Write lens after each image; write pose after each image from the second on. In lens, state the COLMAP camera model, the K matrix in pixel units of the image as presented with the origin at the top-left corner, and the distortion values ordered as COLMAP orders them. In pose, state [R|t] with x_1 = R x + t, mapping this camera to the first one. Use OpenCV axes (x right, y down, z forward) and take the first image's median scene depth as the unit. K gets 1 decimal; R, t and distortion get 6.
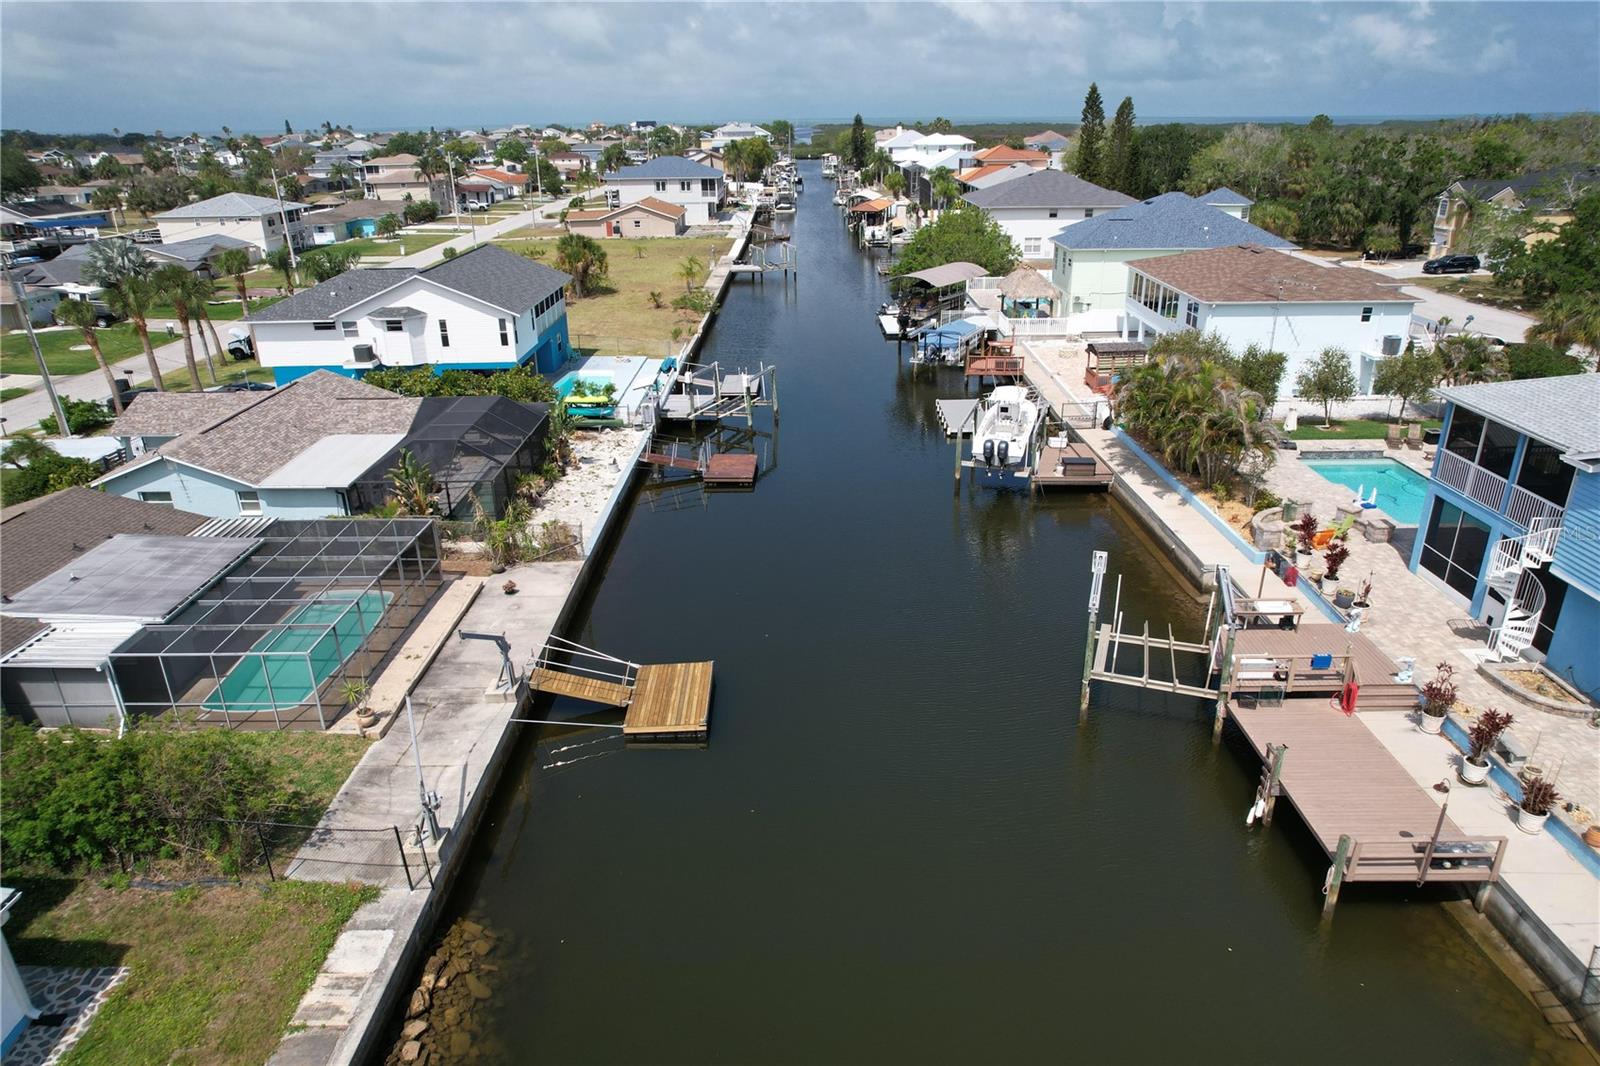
lens RADIAL K [[1014.6, 0, 805.7], [0, 1014.6, 547.0], [0, 0, 1]] dist [-0.075579, 0.066514]
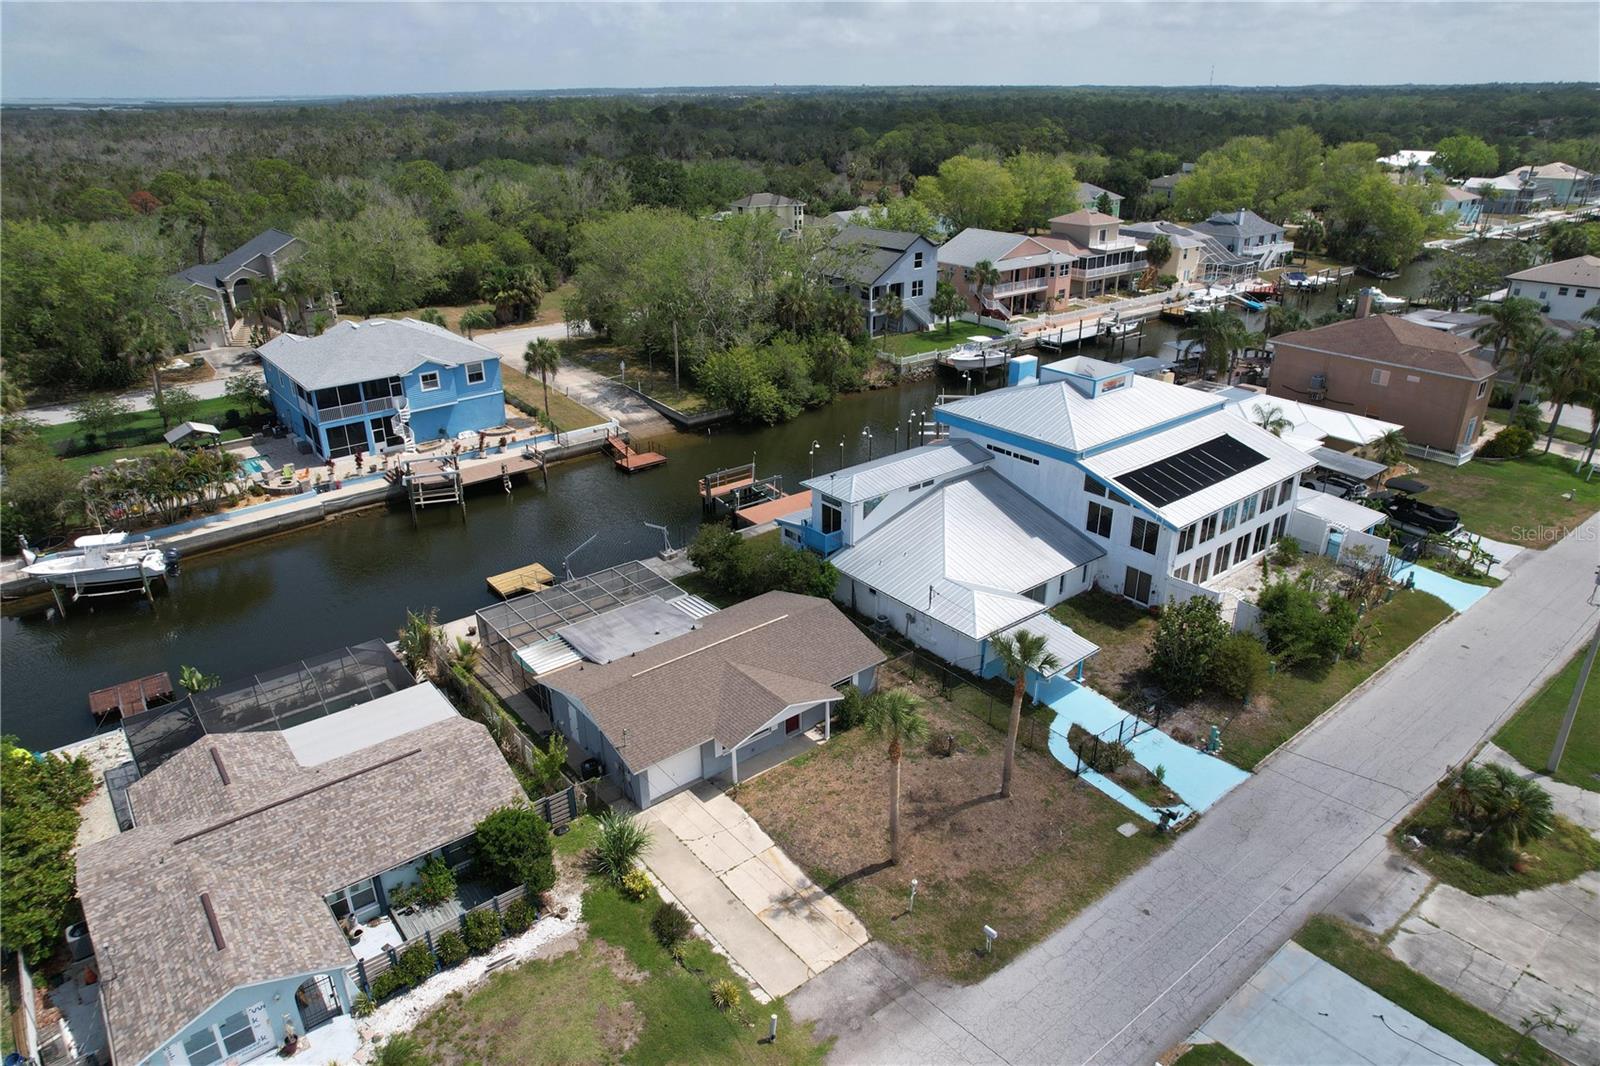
lens RADIAL K [[1014.6, 0, 805.7], [0, 1014.6, 547.0], [0, 0, 1]] dist [-0.075579, 0.066514]
pose [[-0.623366, -0.311921, 0.717022, -1.466989], [0.319693, 0.735177, 0.597755, -0.709914], [-0.713590, 0.601847, -0.358566, 0.957425]]
